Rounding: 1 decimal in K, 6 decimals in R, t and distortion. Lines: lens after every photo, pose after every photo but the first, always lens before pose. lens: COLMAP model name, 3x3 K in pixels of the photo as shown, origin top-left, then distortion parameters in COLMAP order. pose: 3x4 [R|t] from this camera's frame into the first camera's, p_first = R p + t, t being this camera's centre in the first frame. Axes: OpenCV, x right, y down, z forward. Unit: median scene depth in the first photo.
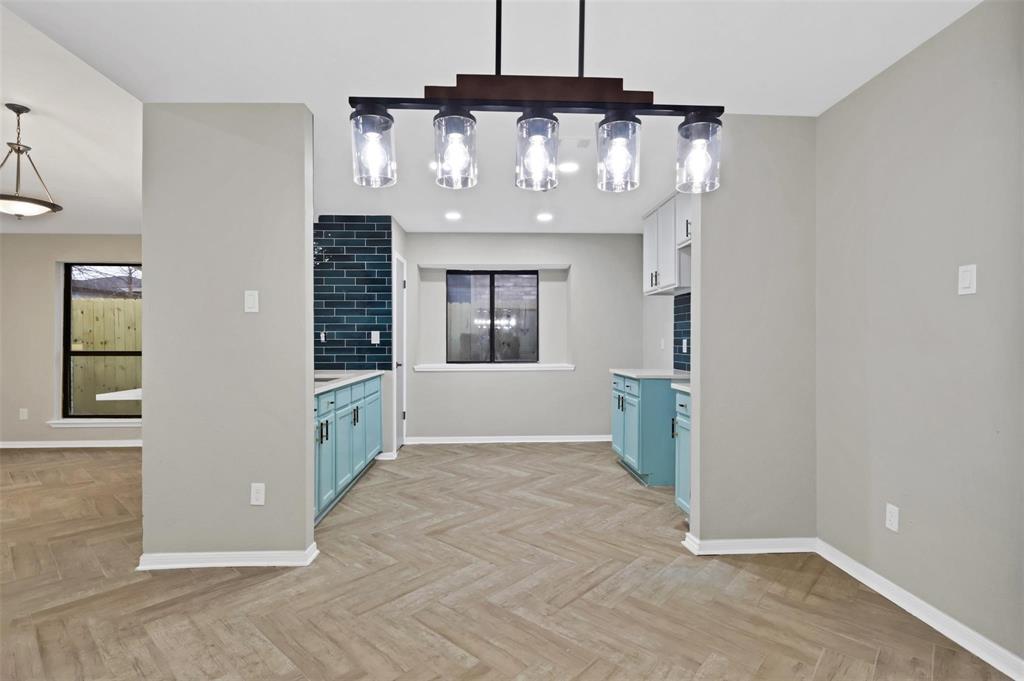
lens RADIAL K [[488.6, 0, 518.2], [0, 488.6, 340.5], [0, 0, 1]] dist [-0.001587, -0.000459]
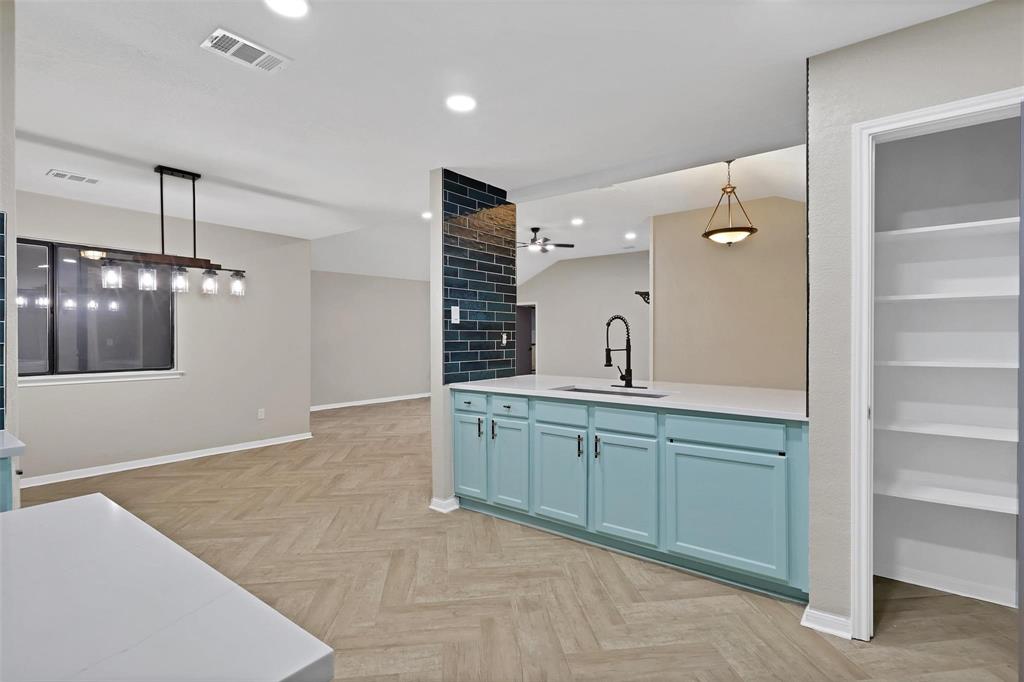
lens RADIAL K [[488.6, 0, 518.2], [0, 488.6, 341.0], [0, 0, 1]] dist [-0.001587, -0.000459]
pose [[-0.643979, 0.004397, -0.765030, 0.461537], [-0.002324, 0.999968, 0.007704, -0.021205], [0.765040, 0.006739, -0.643948, 2.094175]]
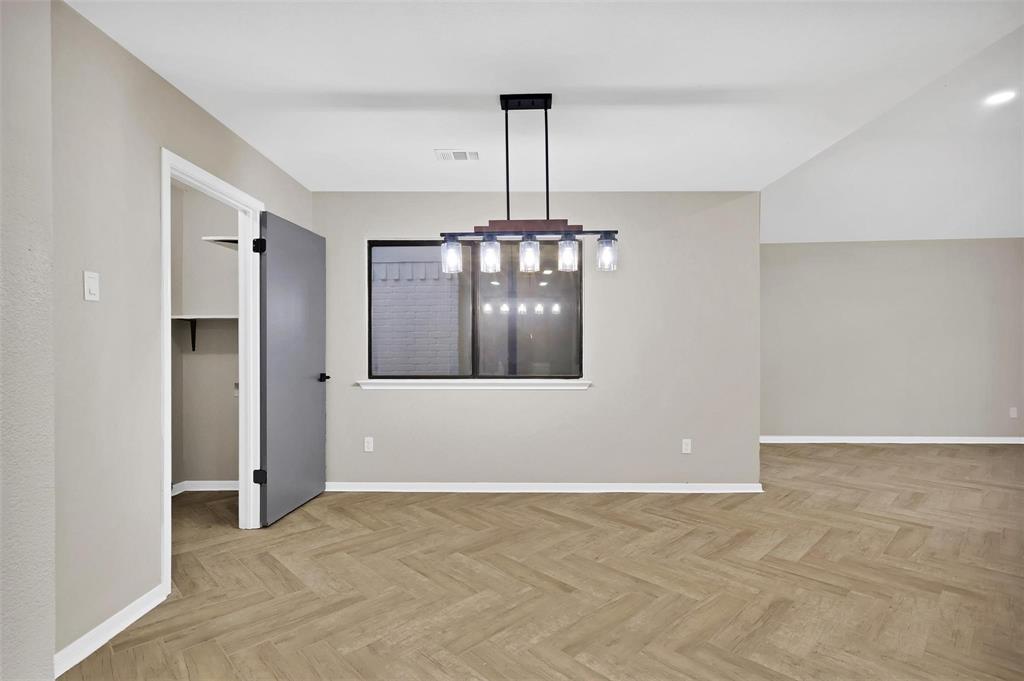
lens RADIAL K [[501.6, 0, 512.0], [0, 501.6, 340.5], [0, 0, 1]] dist [-0.004284, -0.000775]
pose [[-0.997565, 0.001874, 0.069719, -0.016719], [0.001322, 0.999967, -0.007972, -0.002080], [-0.069731, -0.007861, -0.997535, 1.458354]]
